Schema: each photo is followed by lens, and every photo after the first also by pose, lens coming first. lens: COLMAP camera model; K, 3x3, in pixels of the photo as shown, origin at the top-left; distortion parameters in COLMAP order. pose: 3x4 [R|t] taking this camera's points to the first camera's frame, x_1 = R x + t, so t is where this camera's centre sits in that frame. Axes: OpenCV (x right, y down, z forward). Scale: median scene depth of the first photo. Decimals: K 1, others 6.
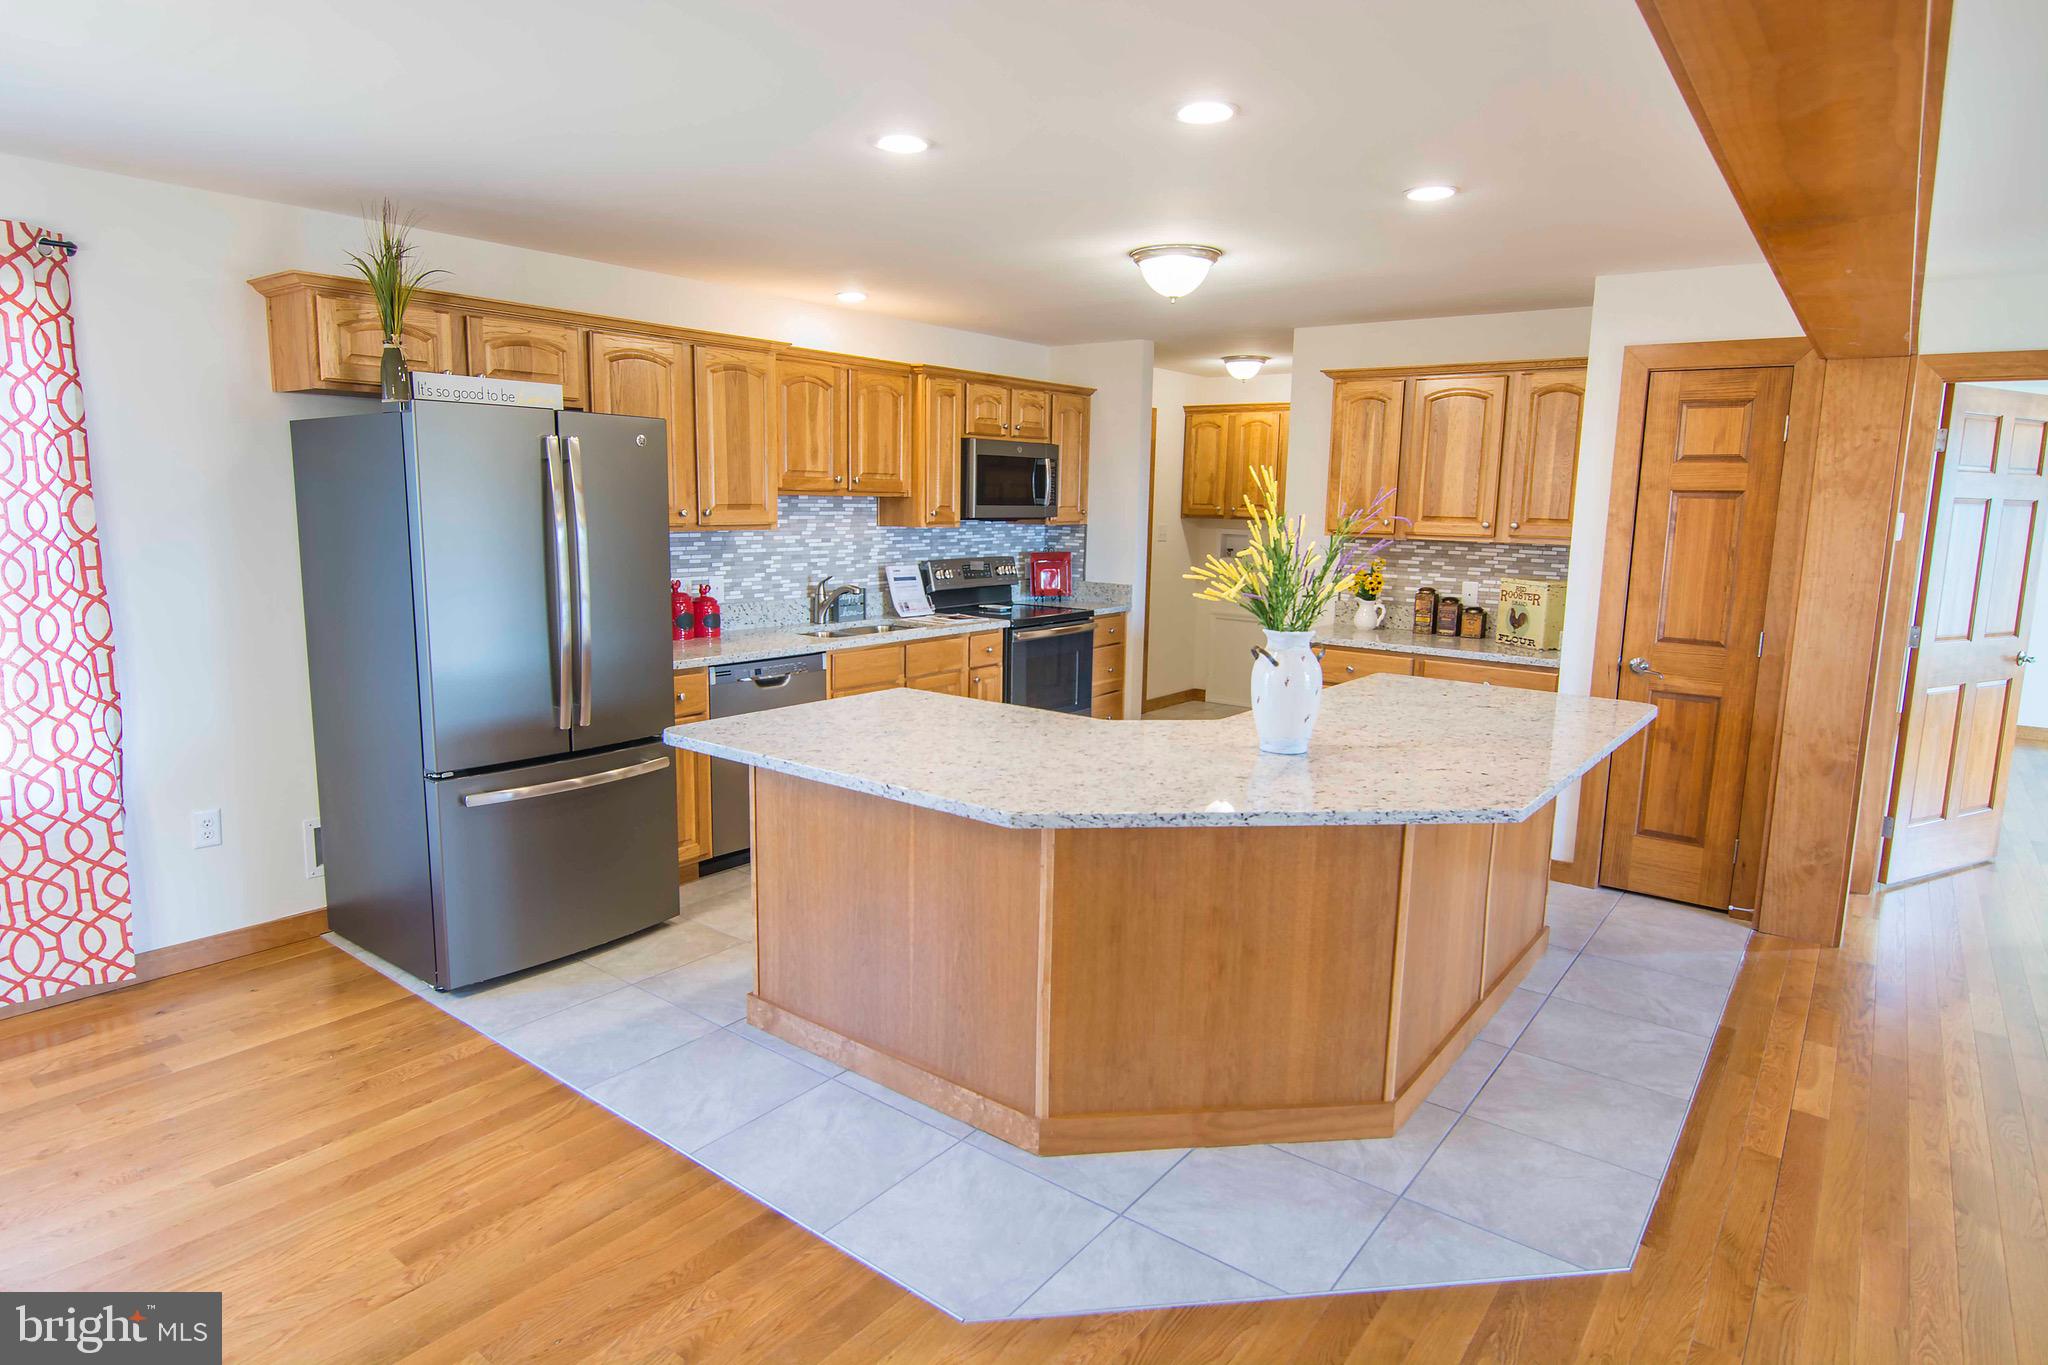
lens RADIAL K [[1137.0, 0, 1015.5], [0, 1137.0, 673.7], [0, 0, 1]] dist [-0.002227, -0.000955]
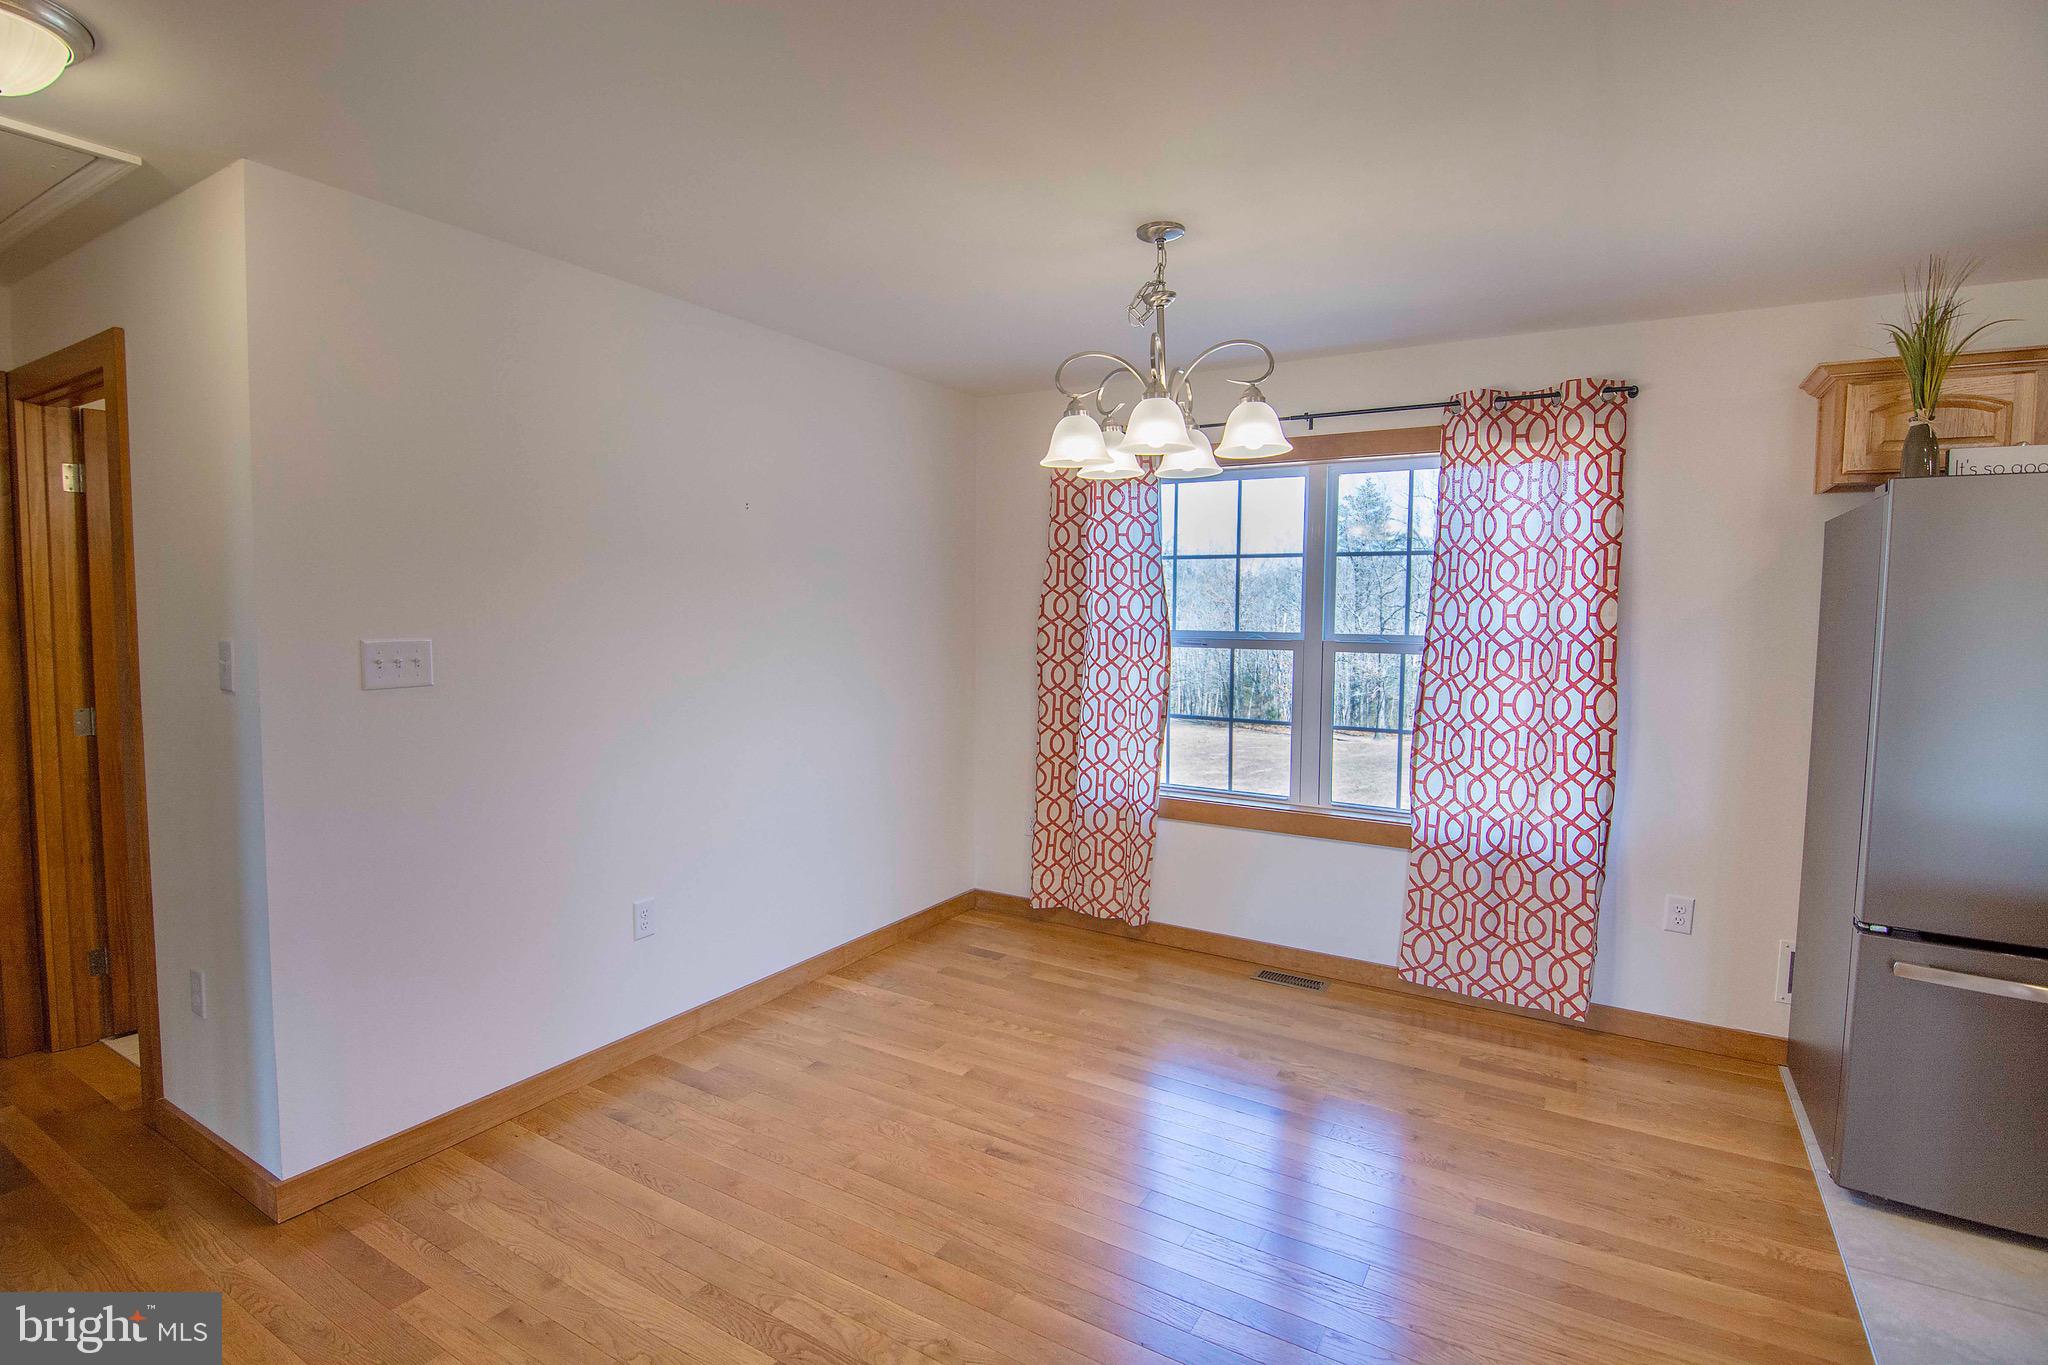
lens RADIAL K [[1033.2, 0, 1026.8], [0, 1033.2, 670.5], [0, 0, 1]] dist [-0.001898, -0.000789]
pose [[0.134342, 0.055019, -0.989406, 0.120448], [-0.160528, 0.986477, 0.033059, -0.017930], [0.977846, 0.154386, 0.141358, 0.213623]]
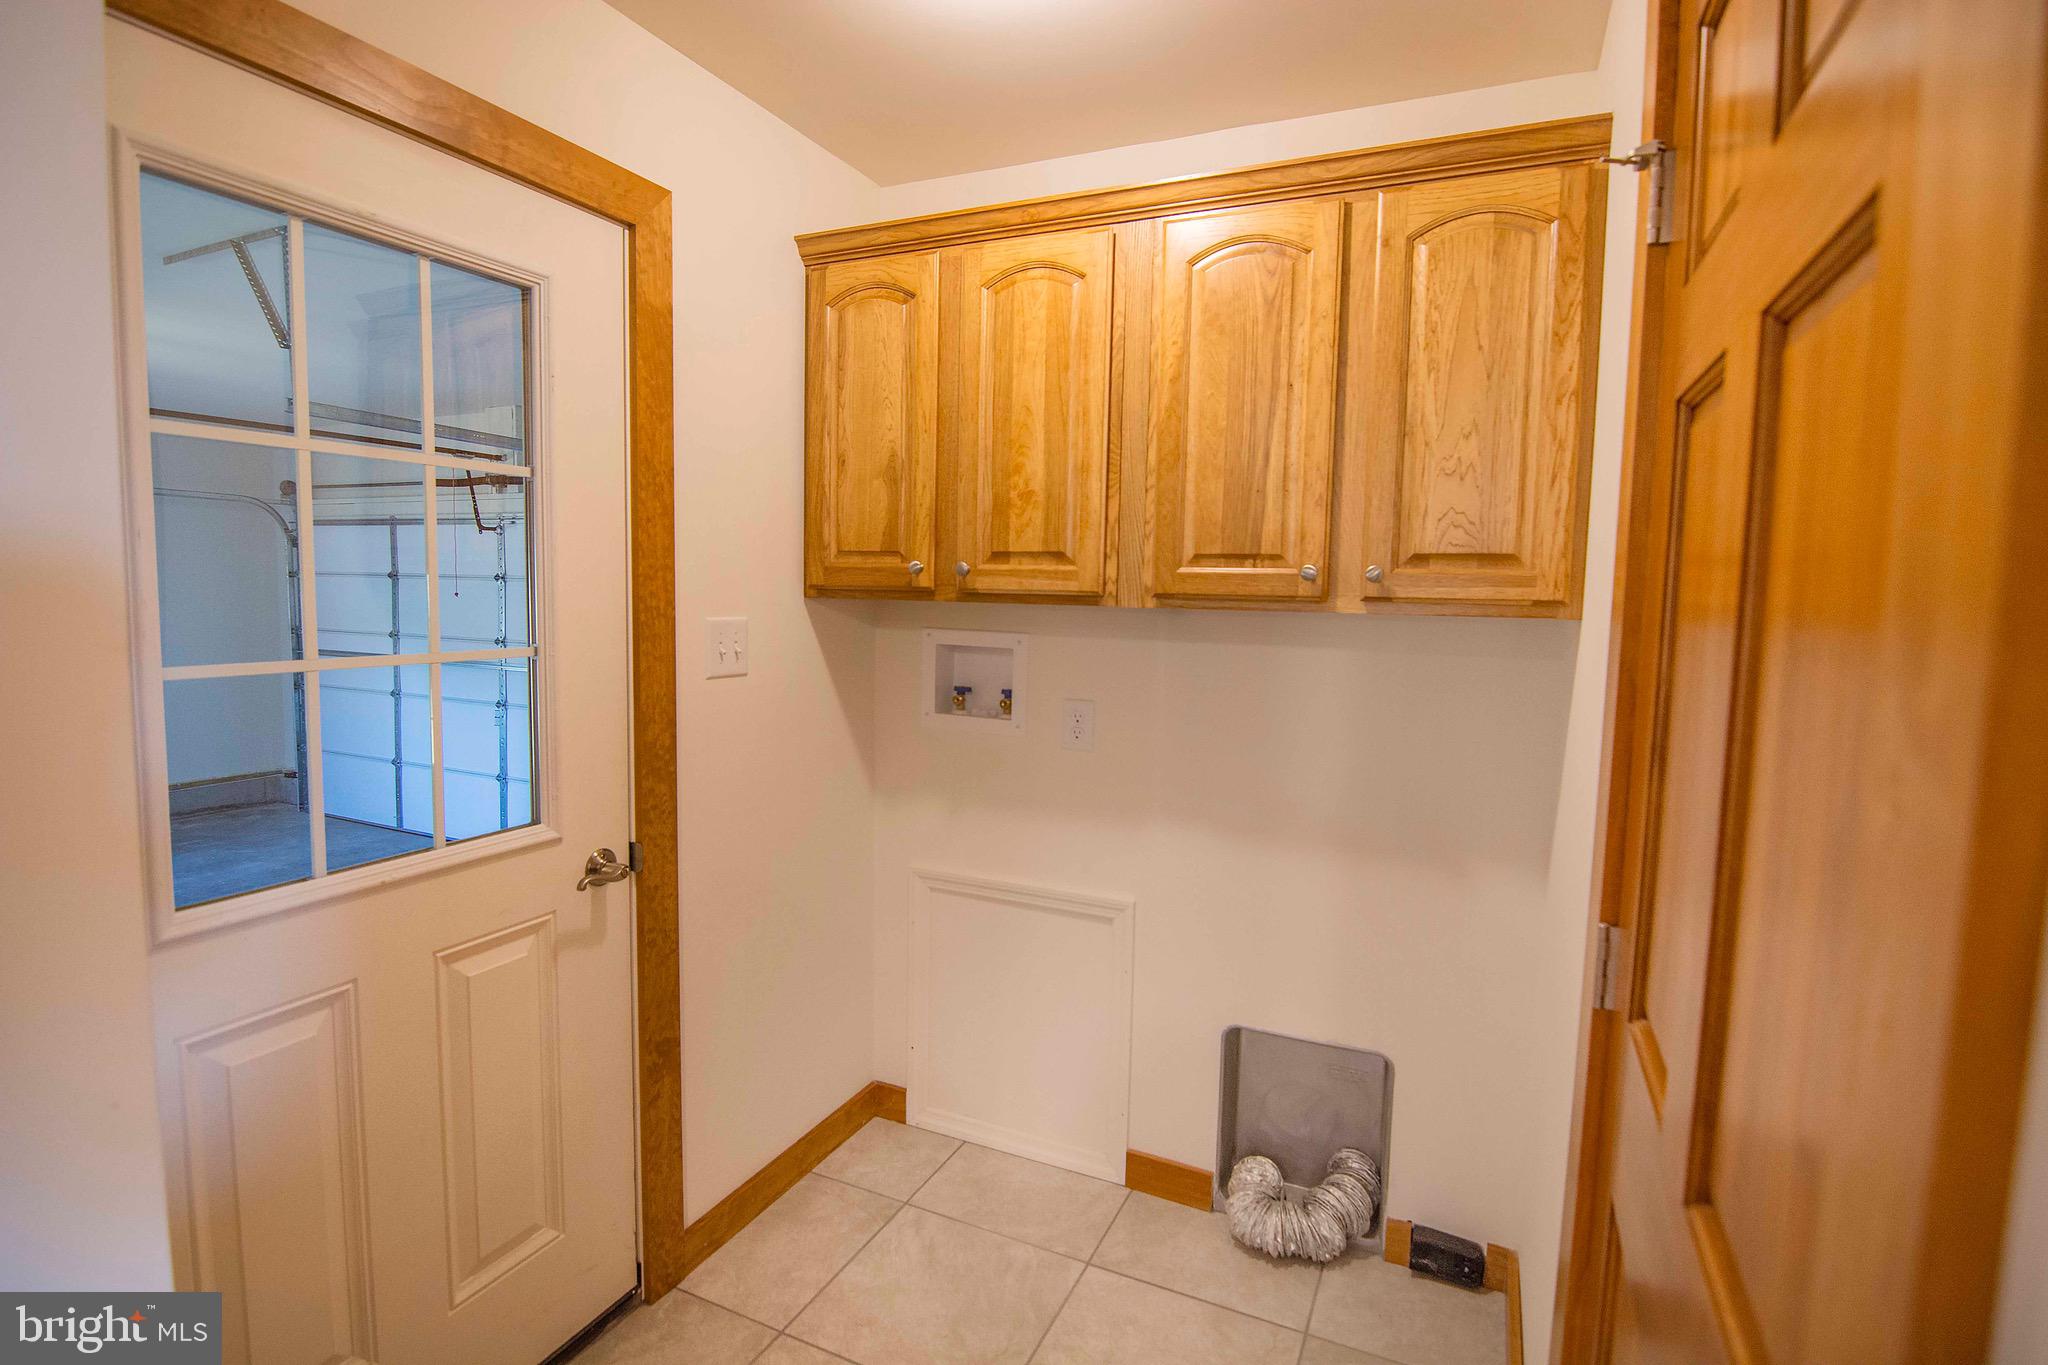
lens RADIAL K [[996.2, 0, 1014.8], [0, 996.2, 677.6], [0, 0, 1]] dist [-0.000882, -0.015283]
pose [[0.975798, -0.019535, 0.217801, 0.288311], [0.032602, 0.997867, -0.056564, -0.198113], [-0.216231, 0.062296, 0.974353, 1.461885]]
